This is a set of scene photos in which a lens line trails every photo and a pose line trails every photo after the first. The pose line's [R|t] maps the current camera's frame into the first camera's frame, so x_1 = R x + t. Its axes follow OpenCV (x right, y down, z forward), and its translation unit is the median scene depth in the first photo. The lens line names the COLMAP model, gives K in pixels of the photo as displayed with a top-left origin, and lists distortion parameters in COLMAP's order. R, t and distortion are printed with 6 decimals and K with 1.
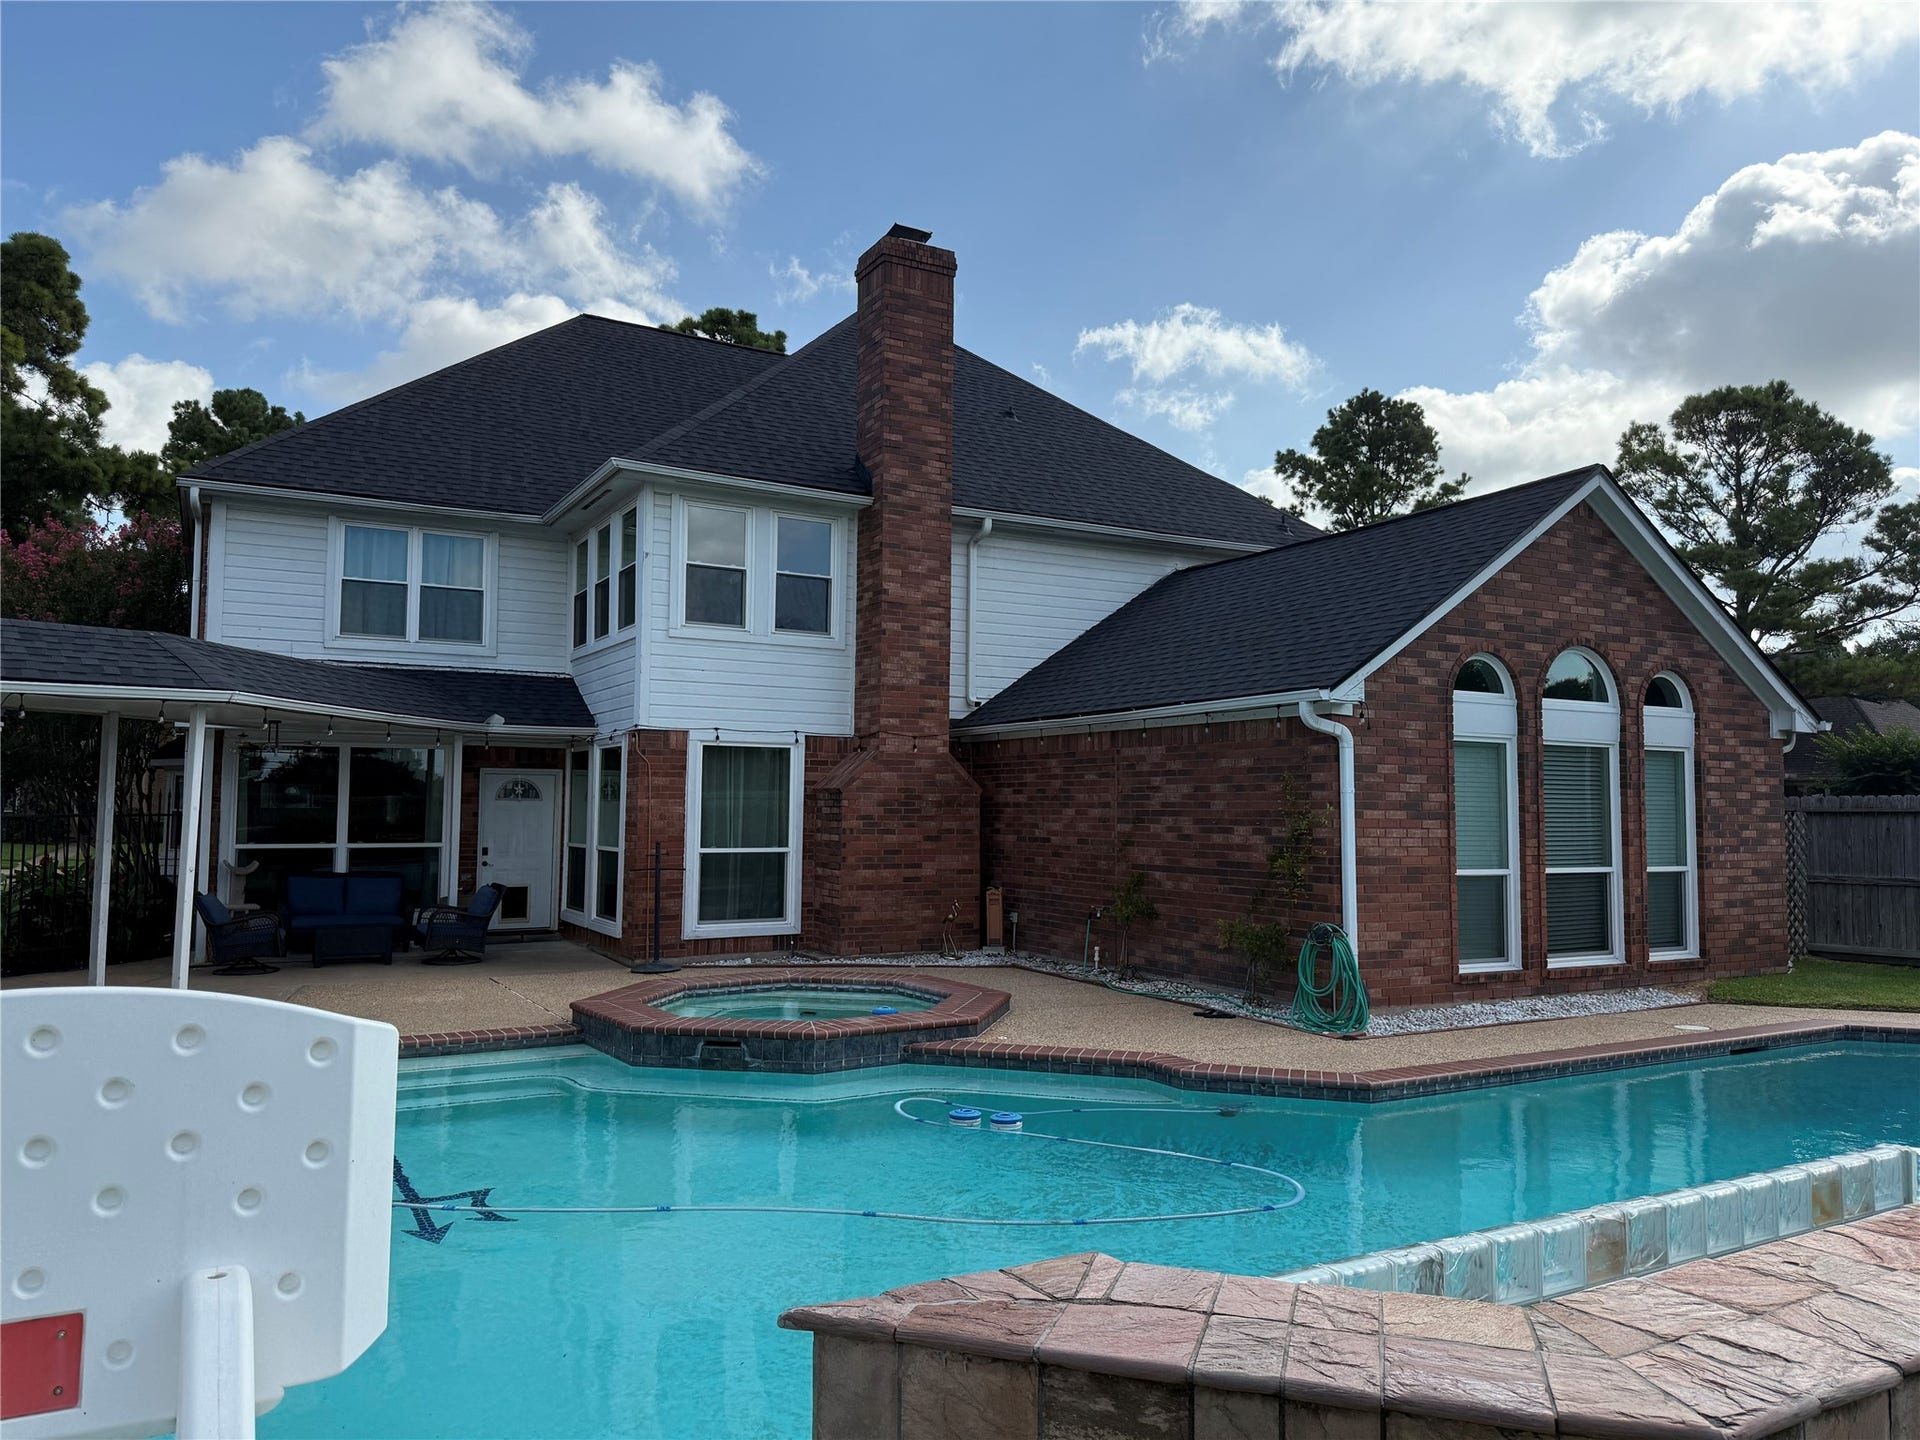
lens RADIAL K [[1349.3, 0, 949.2], [0, 1349.3, 719.7], [0, 0, 1]] dist [0.050373, -0.041023]
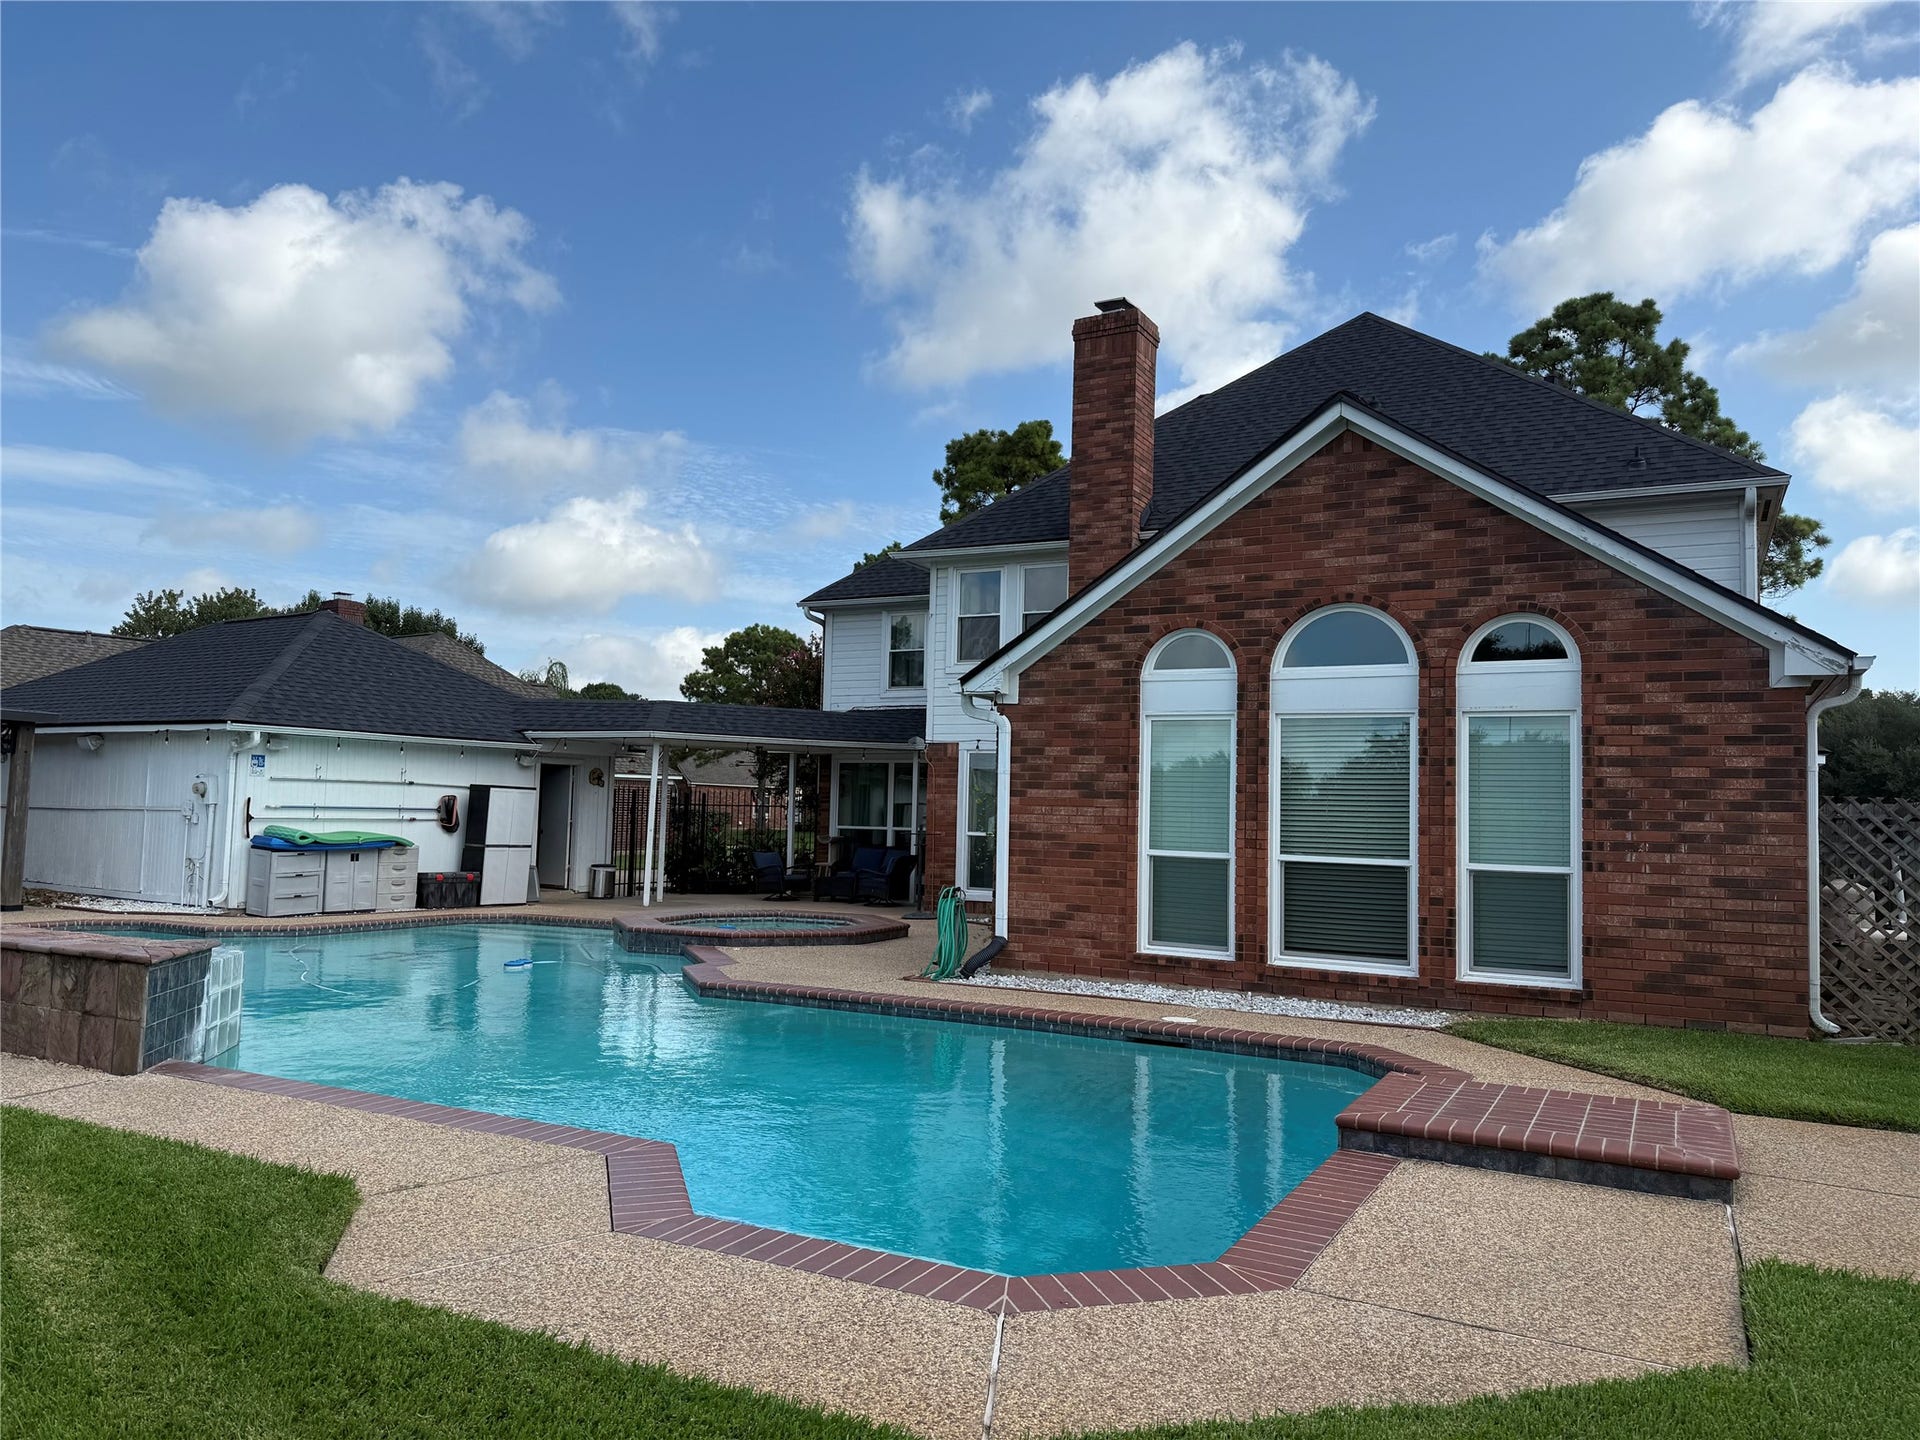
lens RADIAL K [[1349.3, 0, 910.5], [0, 1349.3, 738.1], [0, 0, 1]] dist [0.050373, -0.041023]
pose [[0.514694, -0.044105, -0.856239, 1.006766], [0.034103, 0.998939, -0.030956, 0.047117], [0.856696, -0.013267, 0.515652, 0.299898]]
